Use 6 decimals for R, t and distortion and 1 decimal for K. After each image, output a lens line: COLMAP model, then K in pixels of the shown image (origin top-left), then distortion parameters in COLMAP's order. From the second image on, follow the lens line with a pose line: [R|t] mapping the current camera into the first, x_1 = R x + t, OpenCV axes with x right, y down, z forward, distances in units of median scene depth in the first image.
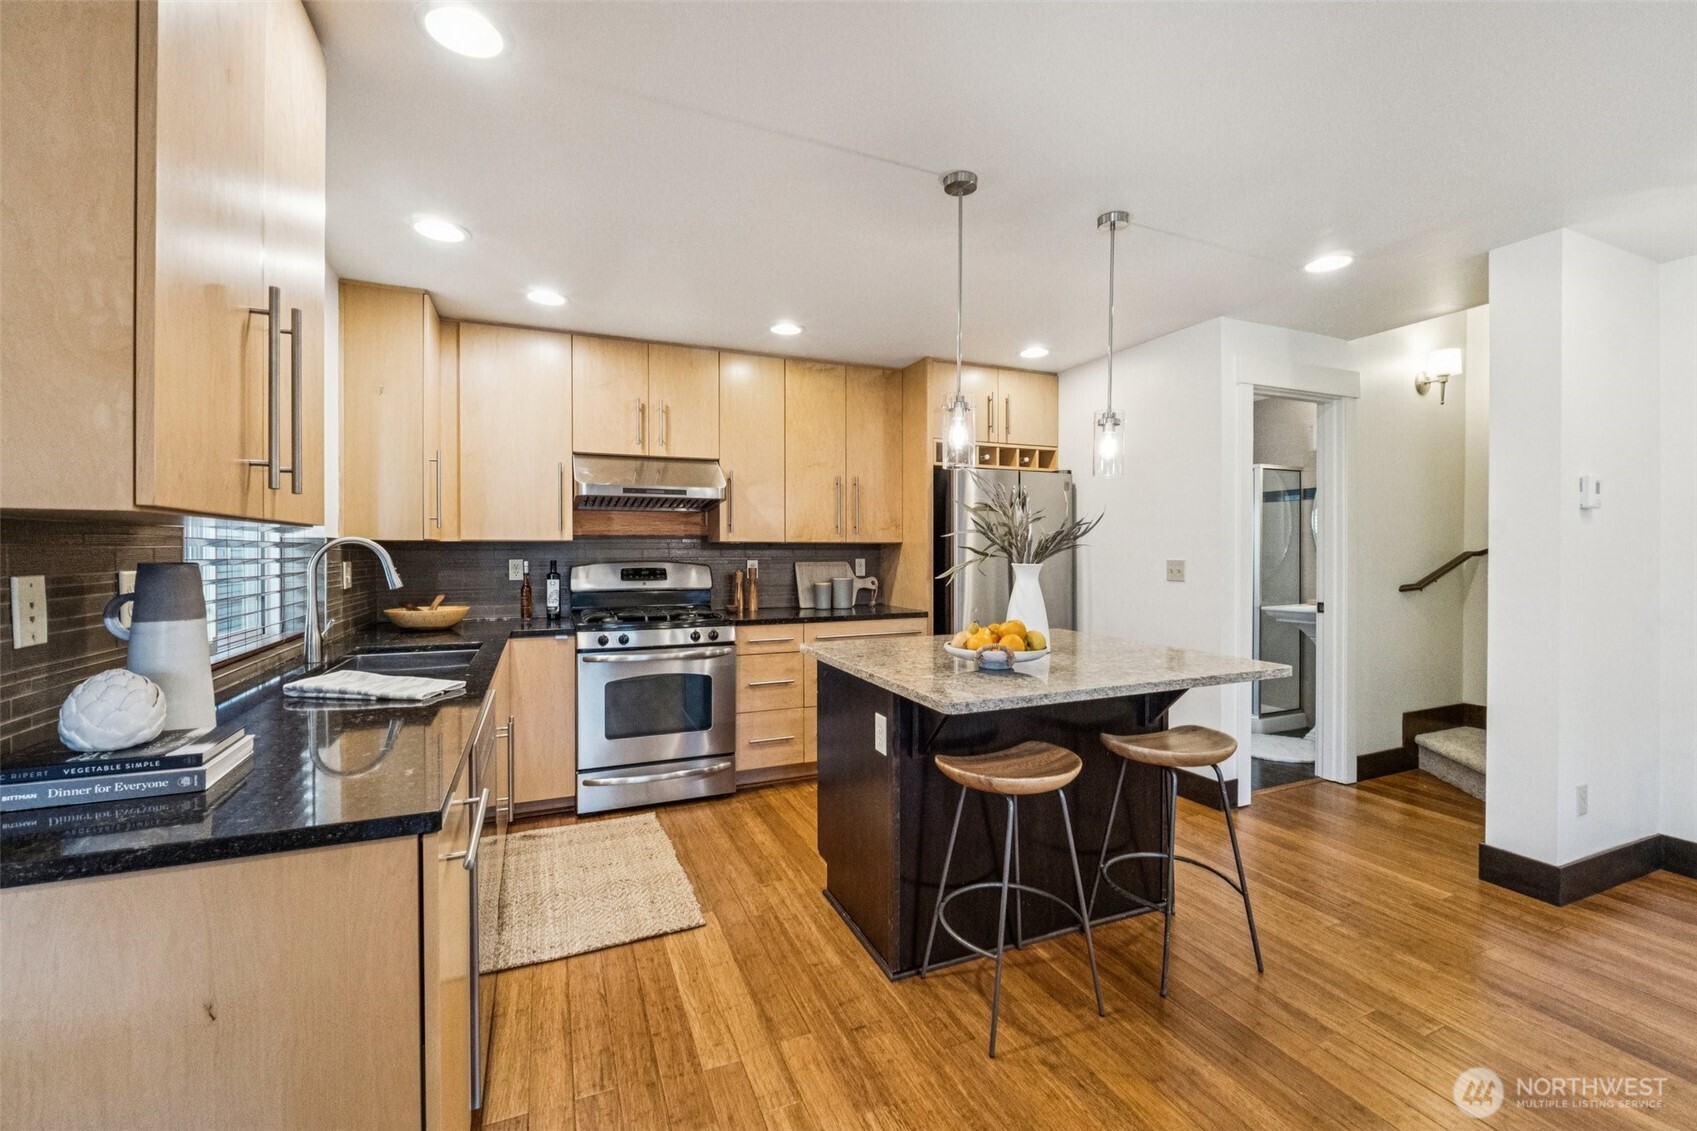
lens RADIAL K [[705.9, 0, 851.5], [0, 705.9, 549.8], [0, 0, 1]] dist [-0.000647, -0.000599]
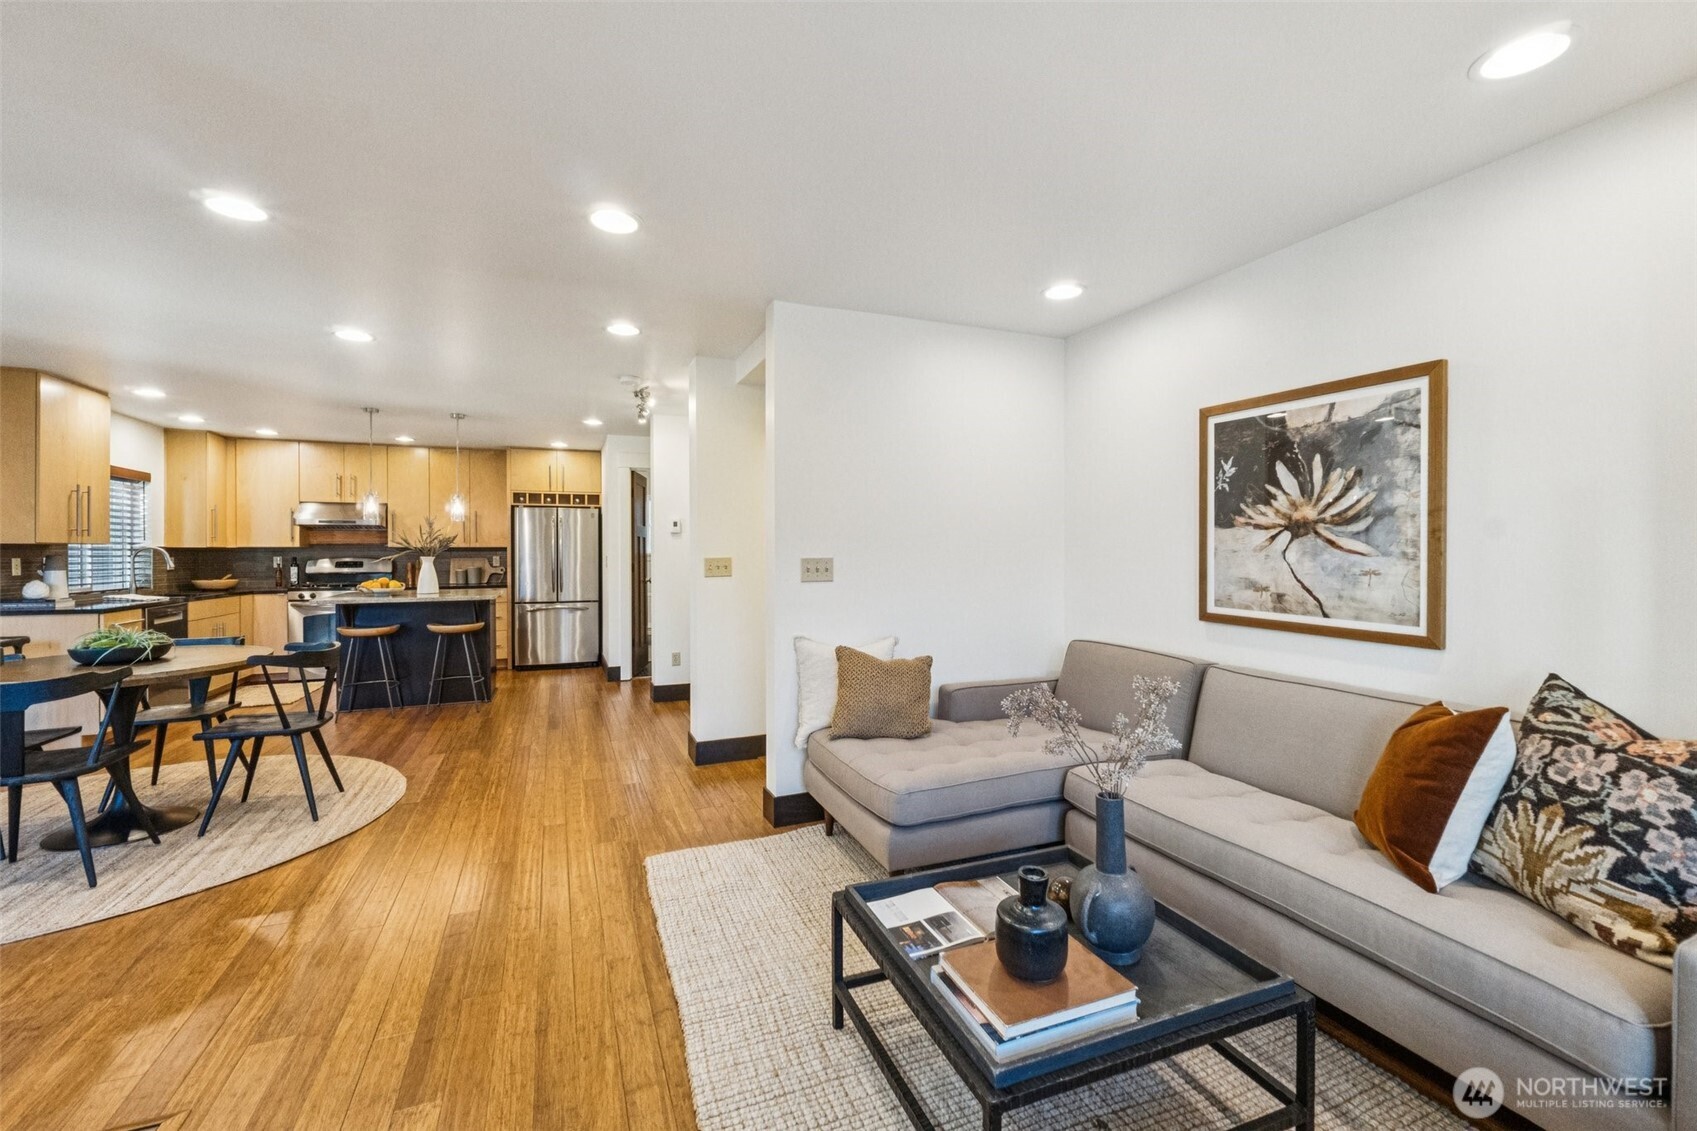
lens RADIAL K [[705.9, 0, 851.1], [0, 705.9, 553.8], [0, 0, 1]] dist [-0.000647, -0.000599]
pose [[0.999988, -0.001454, -0.004781, 1.101139], [0.001470, 0.999994, 0.003263, 0.002283], [0.004776, -0.003270, 0.999983, -0.912096]]
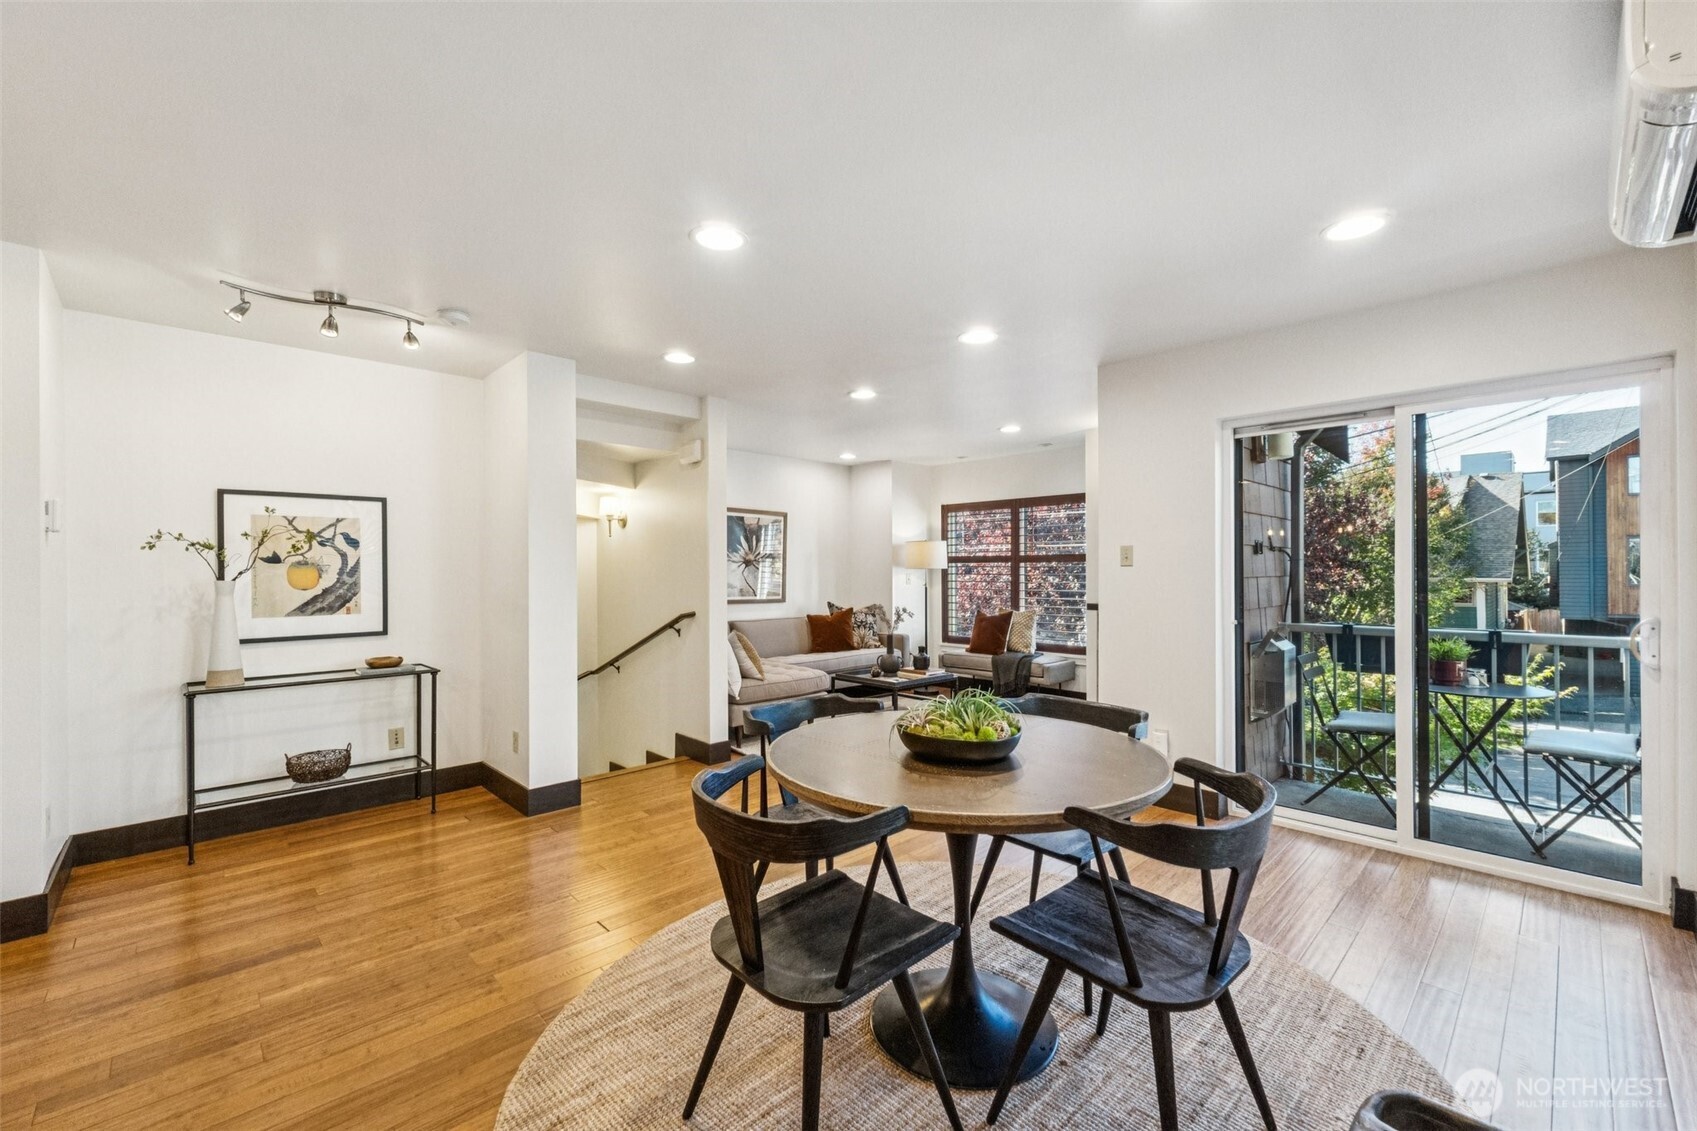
lens RADIAL K [[705.9, 0, 856.0], [0, 705.9, 564.9], [0, 0, 1]] dist [-0.000647, -0.000599]
pose [[-0.373891, 0.009581, 0.927423, -0.224990], [0.004411, 0.999954, -0.008552, 0.002475], [-0.927462, 0.000894, -0.373916, 0.195597]]
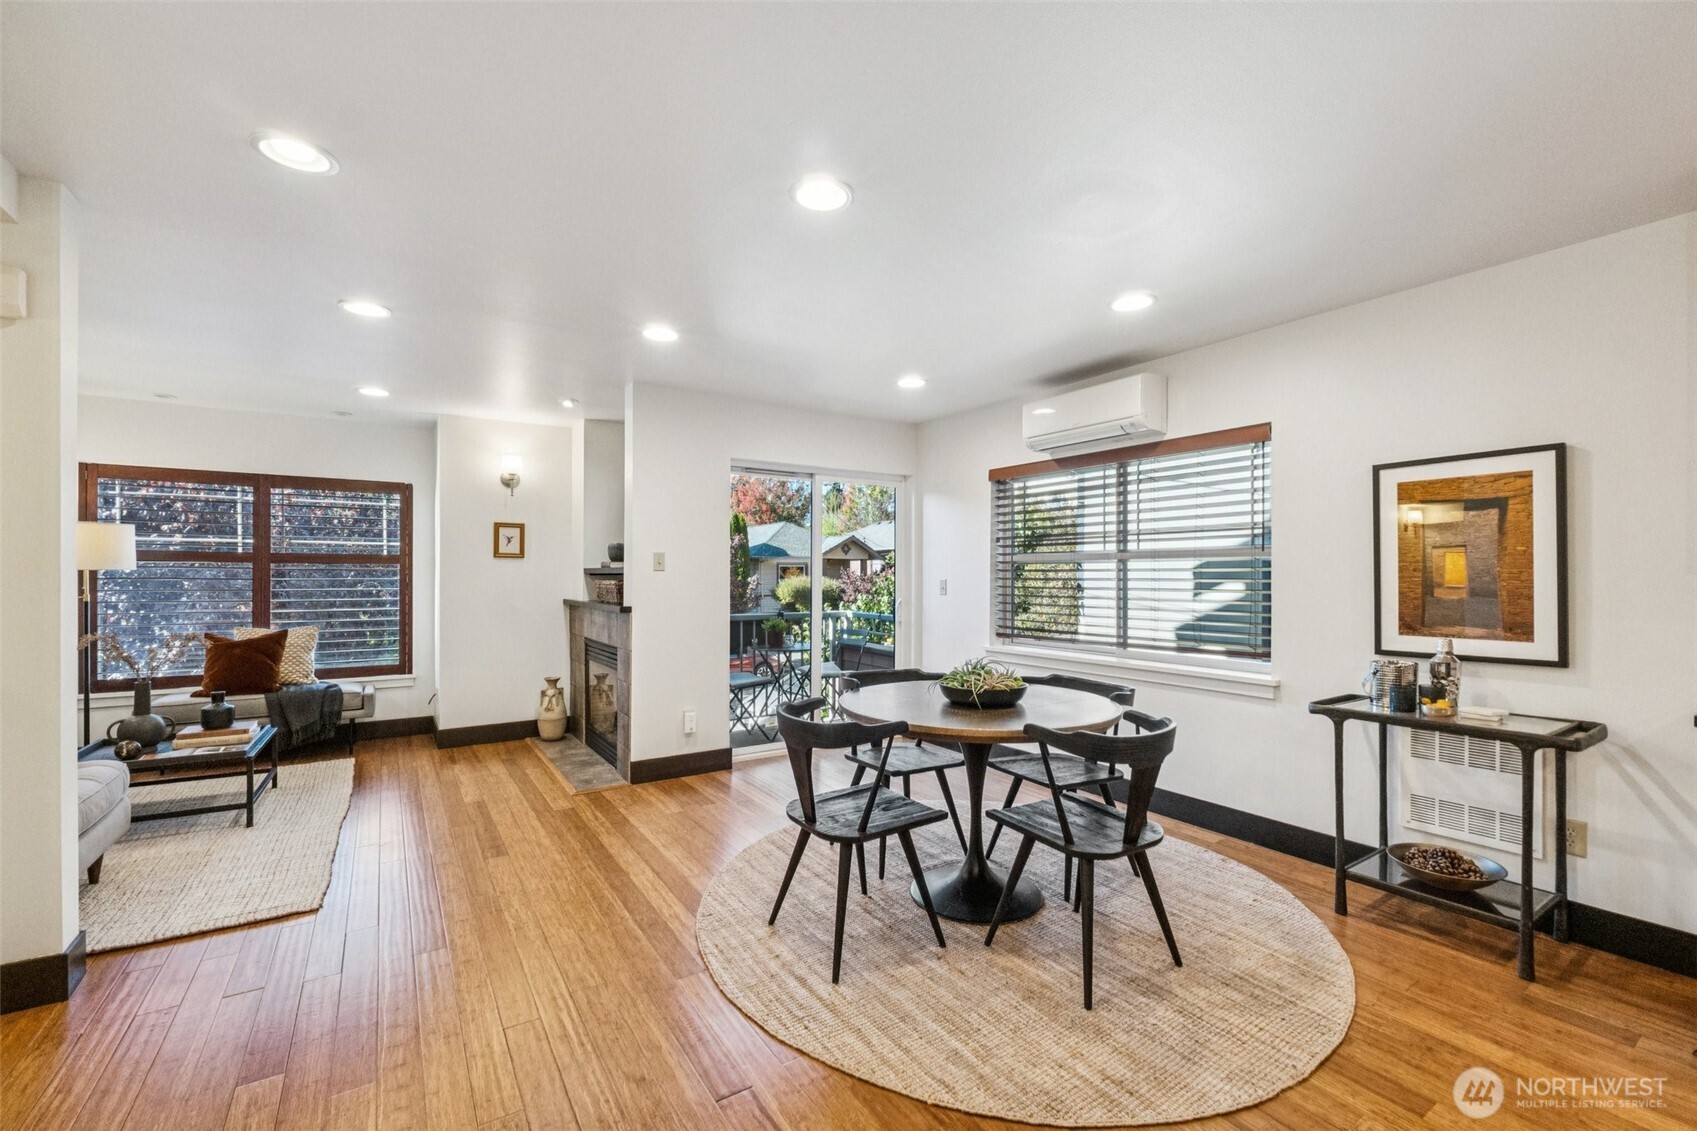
lens RADIAL K [[705.9, 0, 843.2], [0, 705.9, 575.1], [0, 0, 1]] dist [-0.000647, -0.000599]
pose [[-0.983912, -0.001327, -0.178646, 0.490903], [-0.001506, 0.999998, 0.000867, 0.002503], [0.178645, 0.001122, -0.983913, 0.623776]]
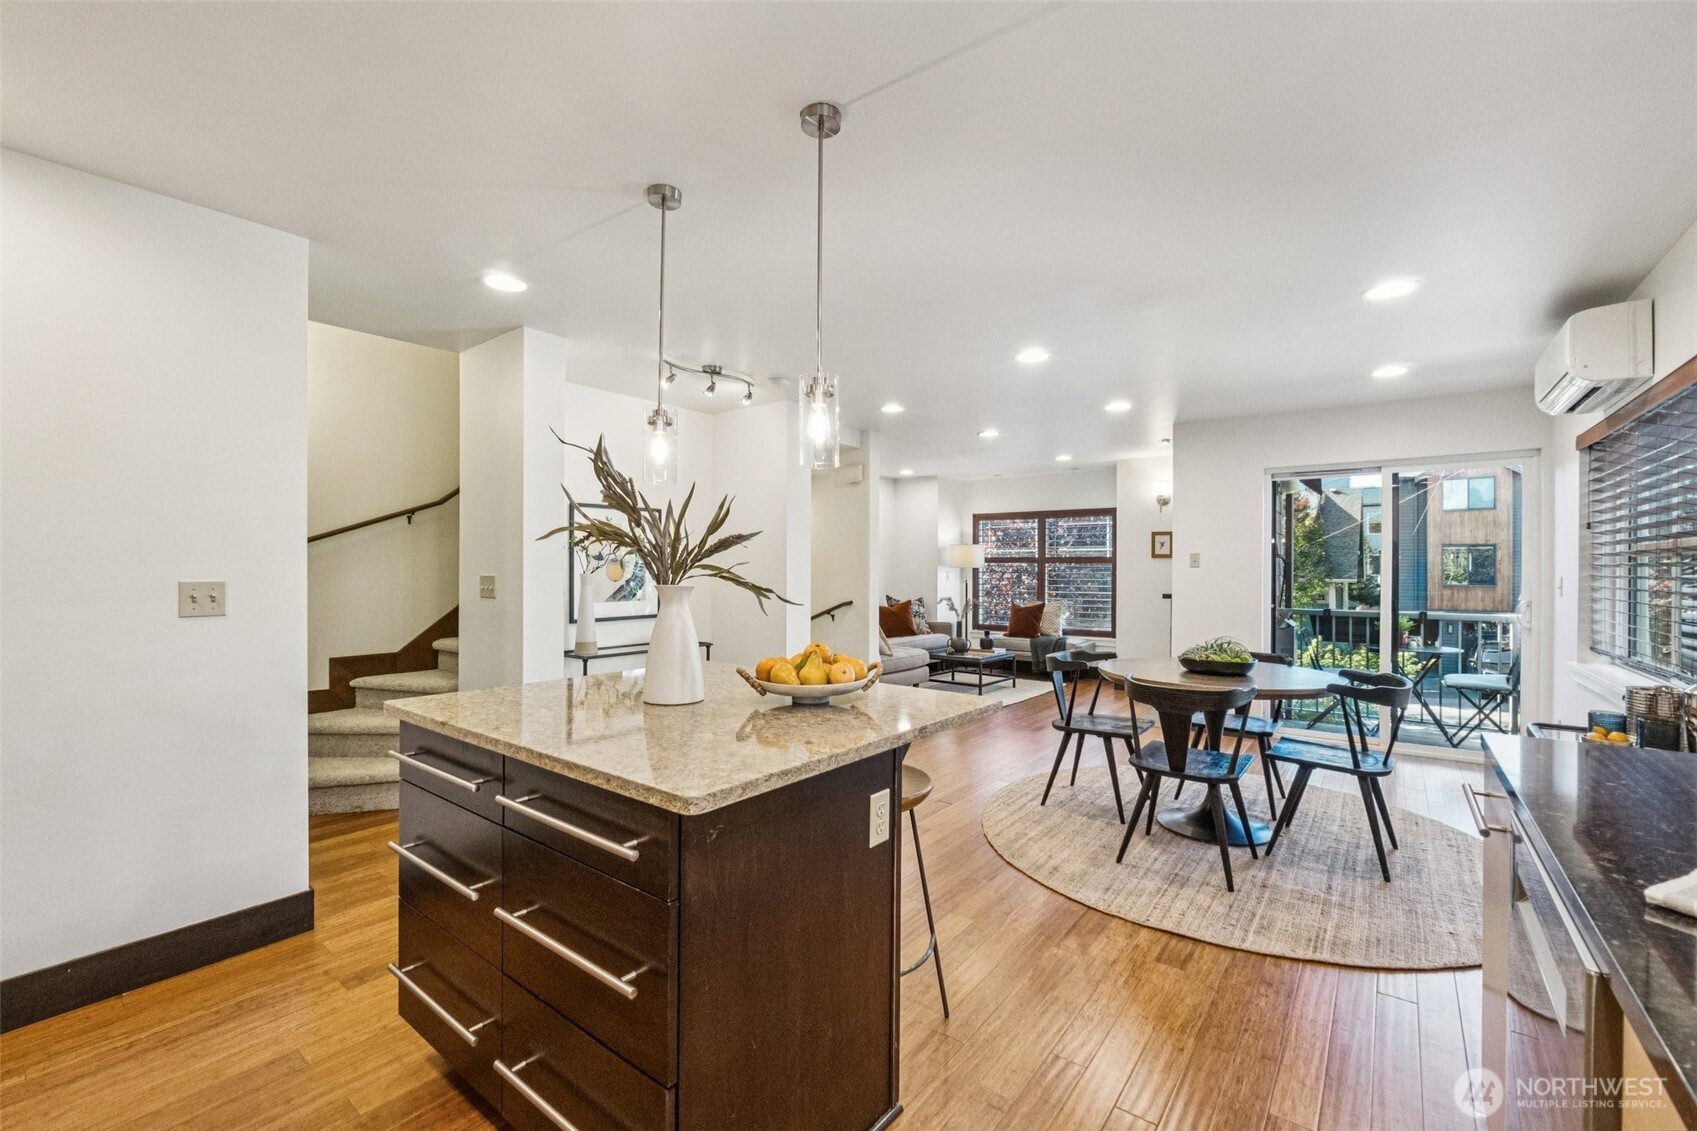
lens RADIAL K [[705.9, 0, 854.2], [0, 705.9, 574.6], [0, 0, 1]] dist [-0.000647, -0.000599]
pose [[-0.507303, -0.007812, 0.861732, -0.319732], [-0.002596, 0.999968, 0.007537, 0.002744], [-0.861764, 0.001586, -0.507307, 0.788784]]
